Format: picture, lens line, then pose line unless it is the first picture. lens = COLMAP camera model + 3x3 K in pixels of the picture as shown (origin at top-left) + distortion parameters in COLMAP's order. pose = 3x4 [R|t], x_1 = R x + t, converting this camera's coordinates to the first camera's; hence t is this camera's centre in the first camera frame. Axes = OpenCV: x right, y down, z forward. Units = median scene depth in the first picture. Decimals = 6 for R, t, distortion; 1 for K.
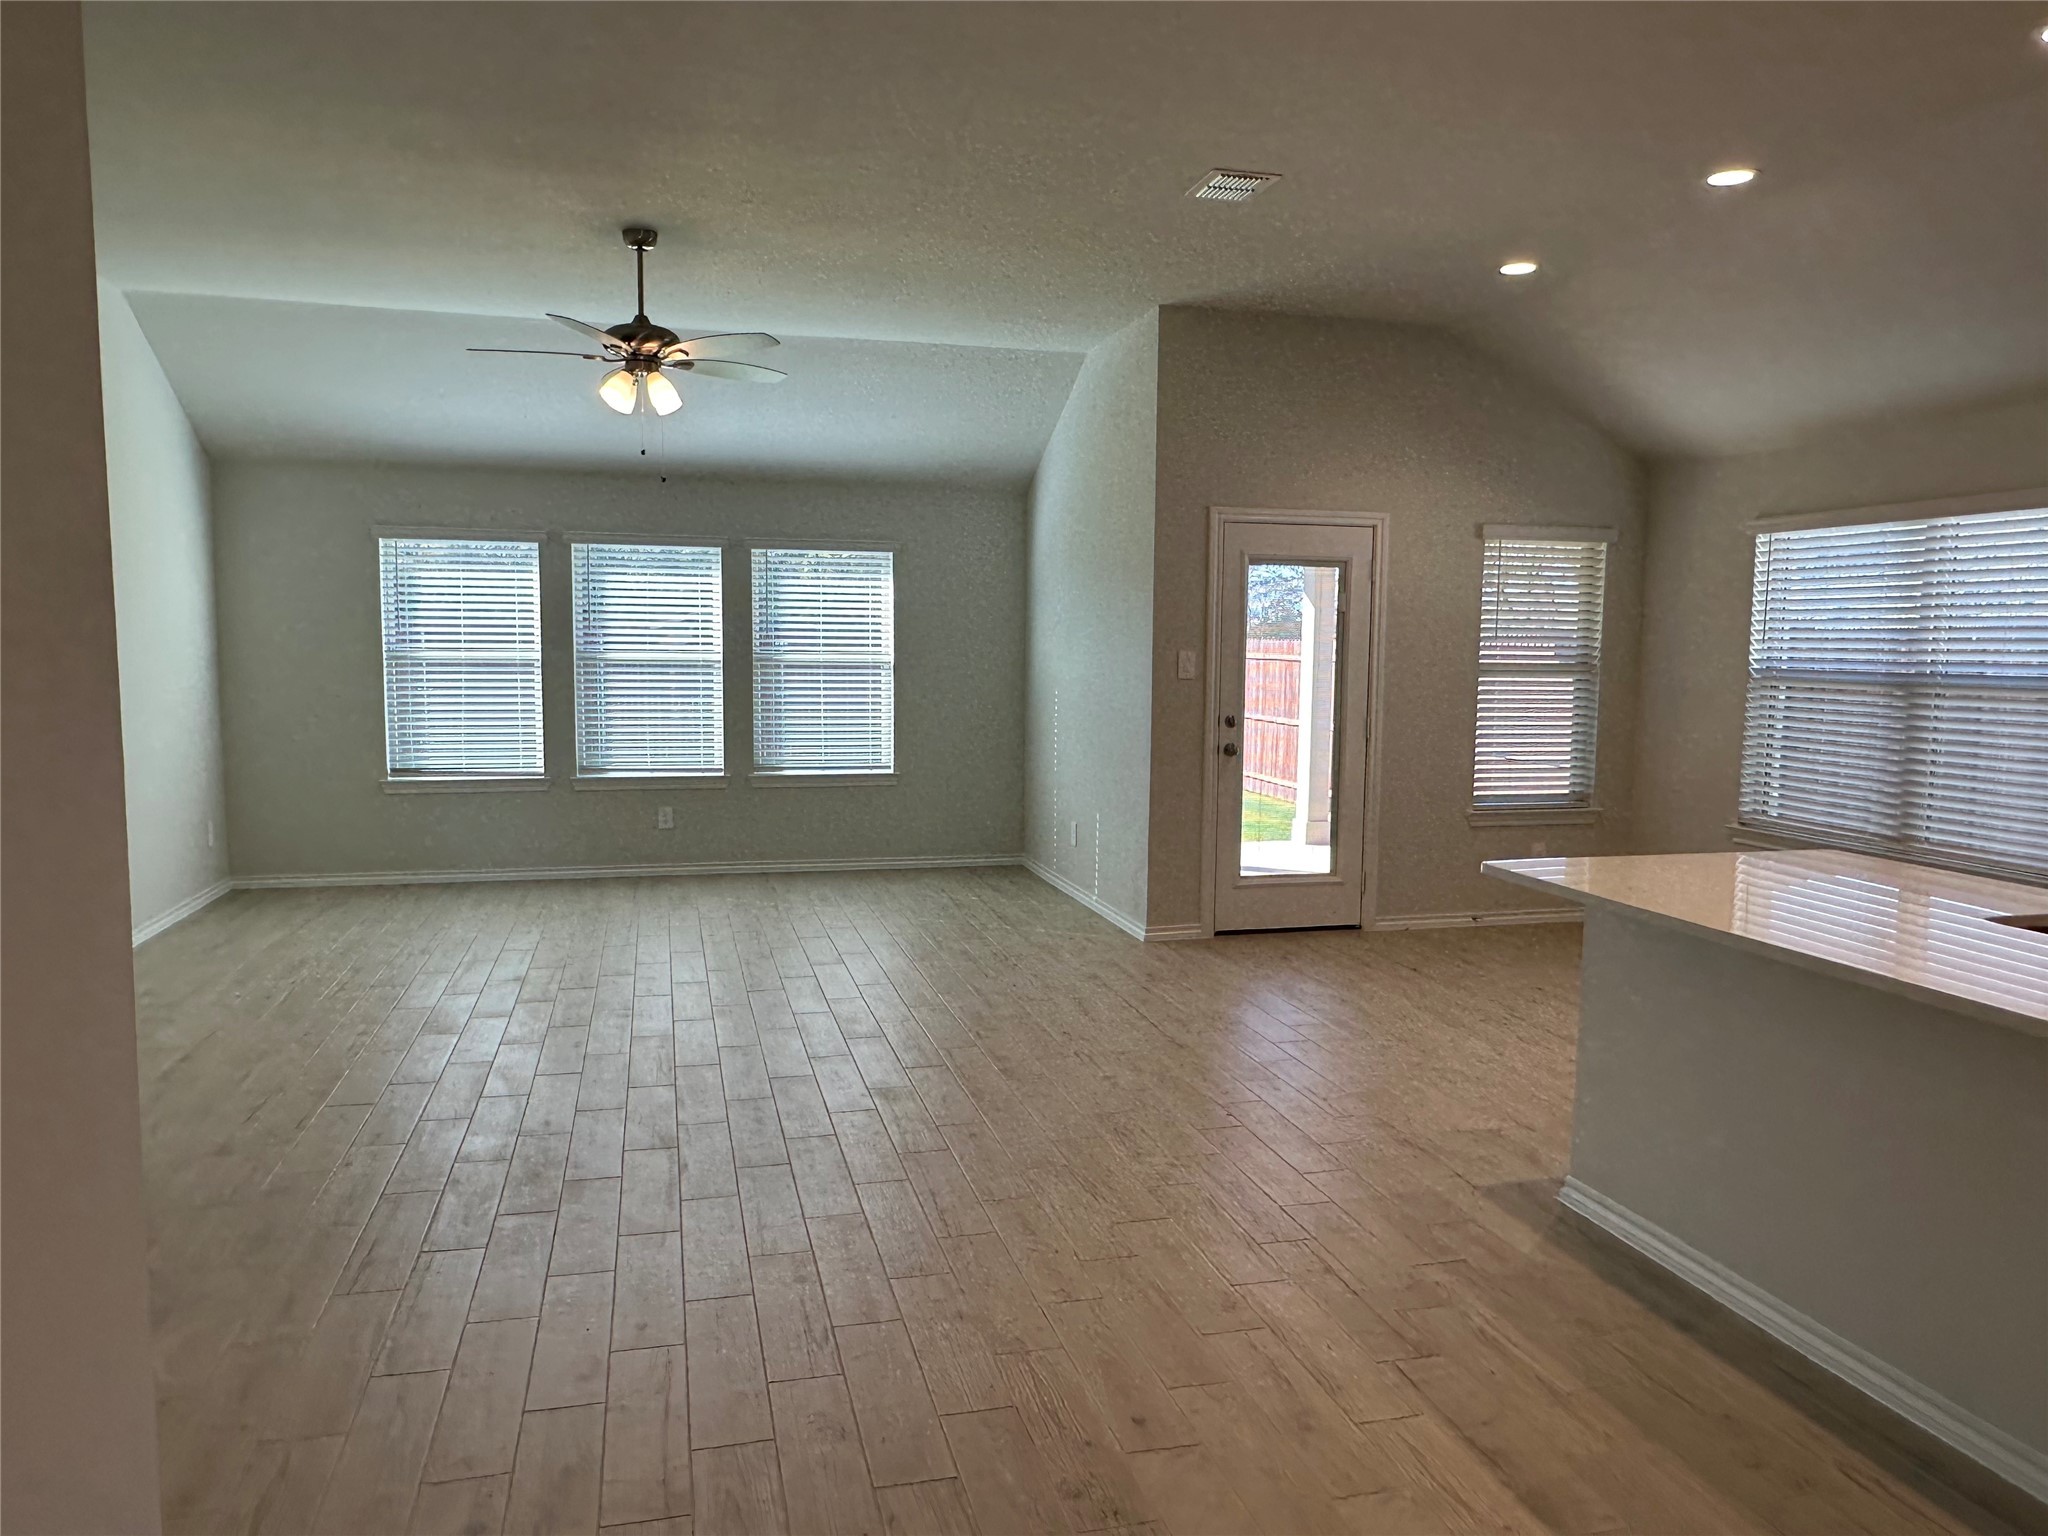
lens RADIAL K [[1420.9, 0, 1012.4], [0, 1420.9, 772.7], [0, 0, 1]] dist [-0.000056, -0.002746]
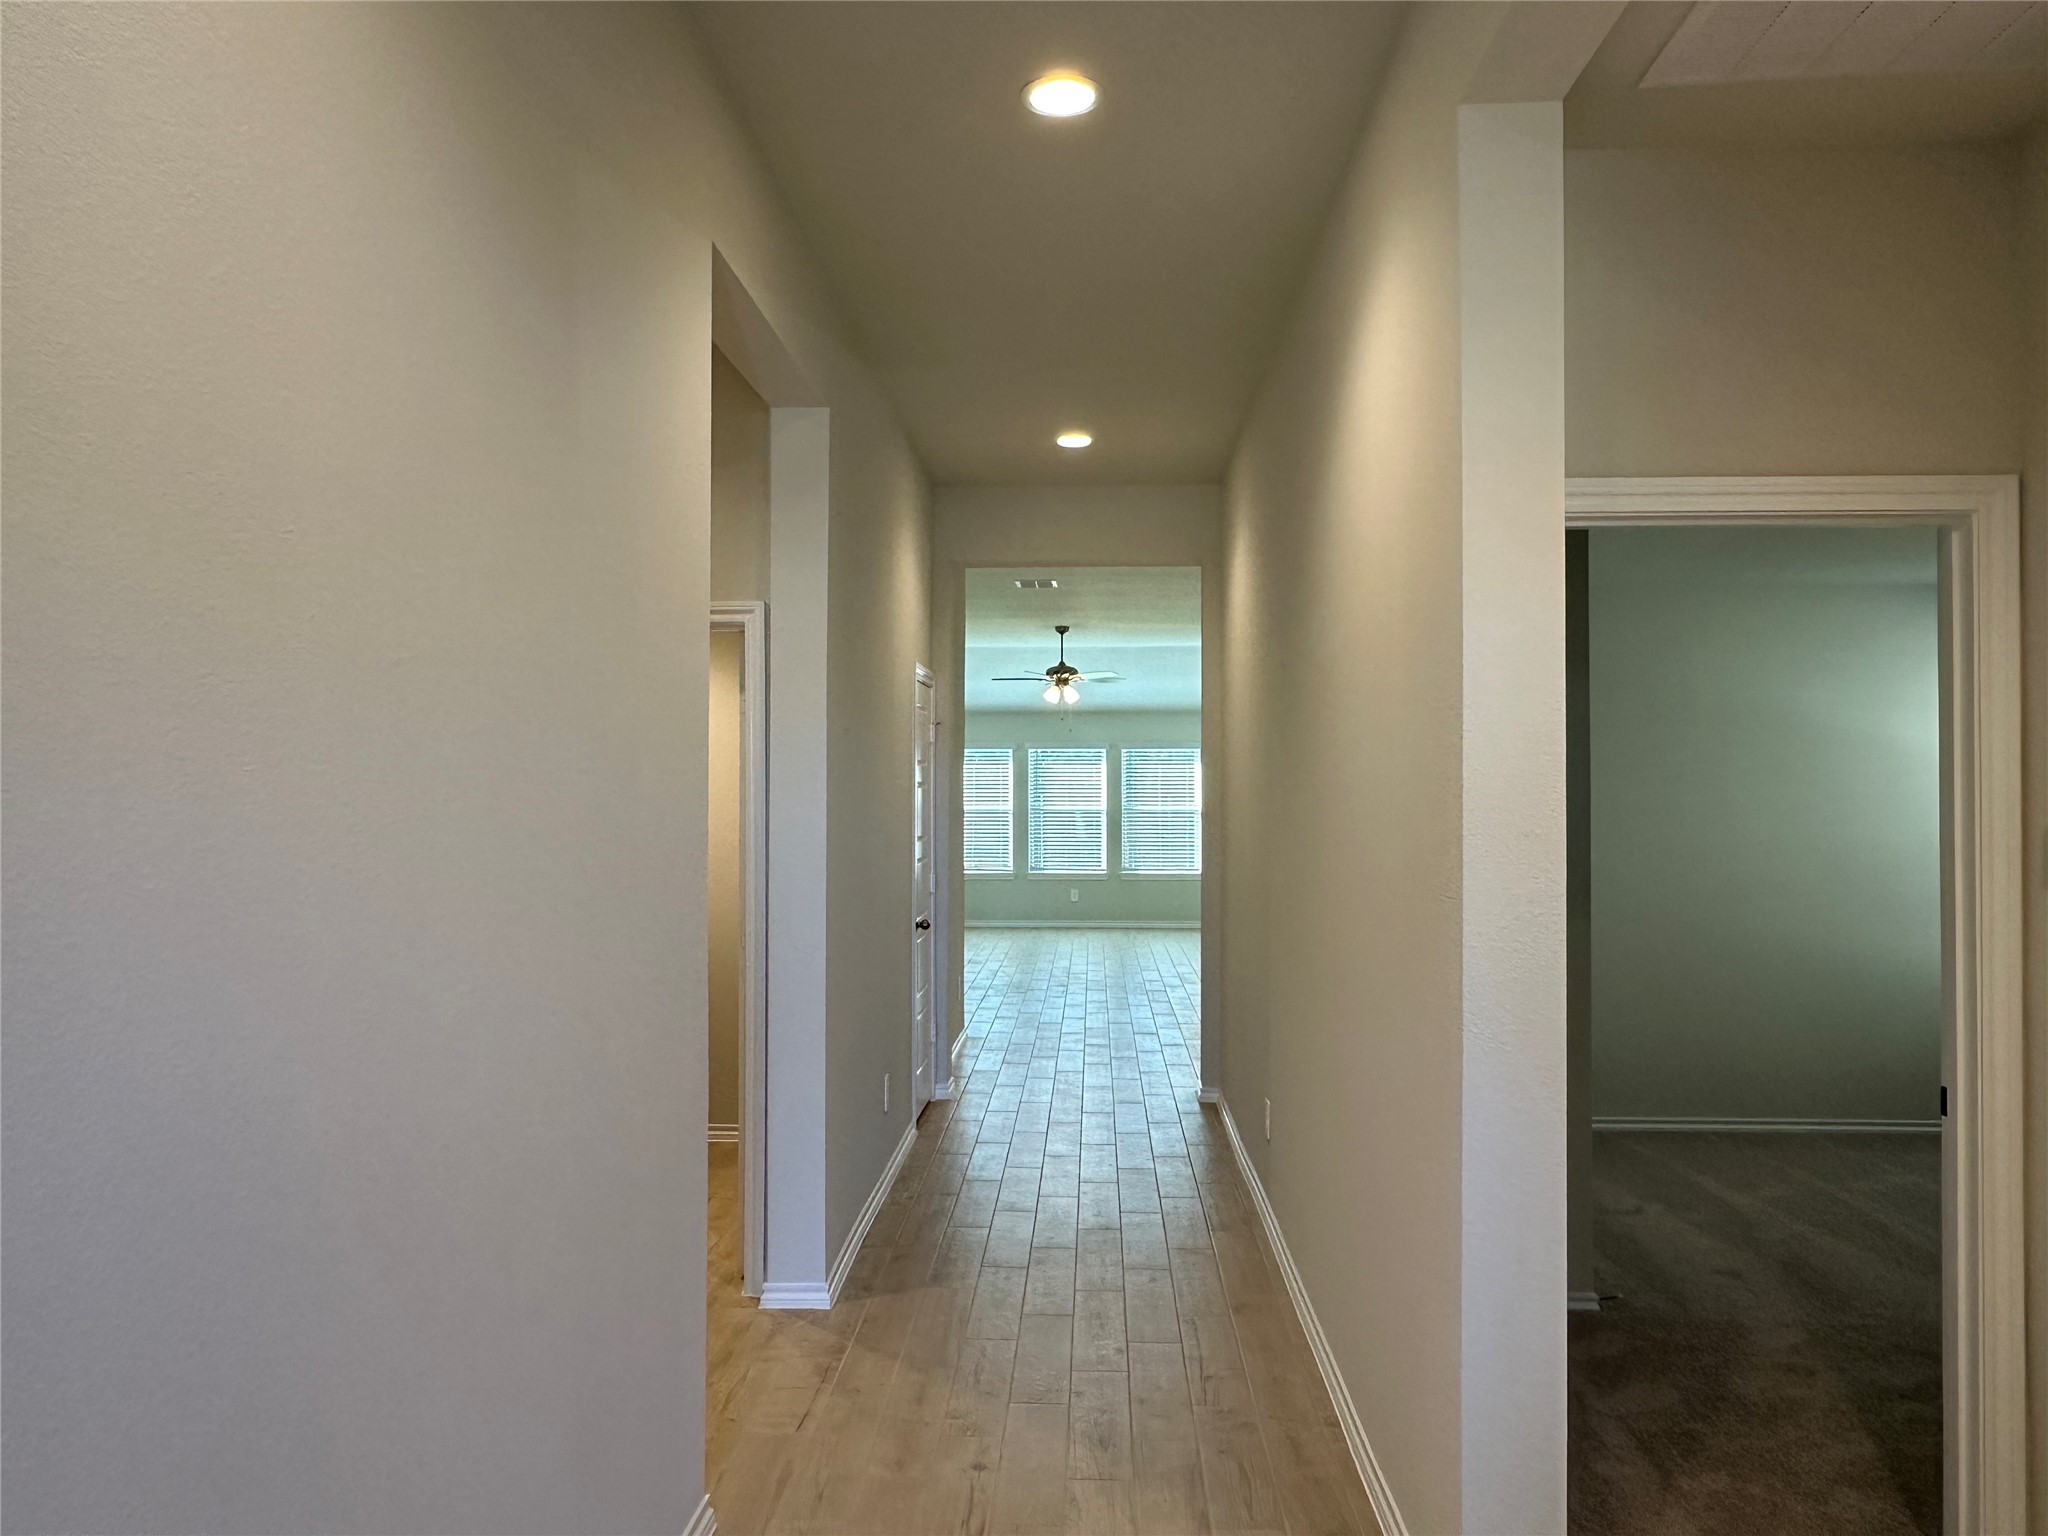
lens RADIAL K [[1420.9, 0, 1024.8], [0, 1420.9, 772.1], [0, 0, 1]] dist [-0.000056, -0.002746]
pose [[0.957510, -0.012365, -0.288135, 0.218730], [-0.017453, 0.994765, -0.100688, 0.057211], [0.287871, 0.101439, 0.952282, -0.761703]]
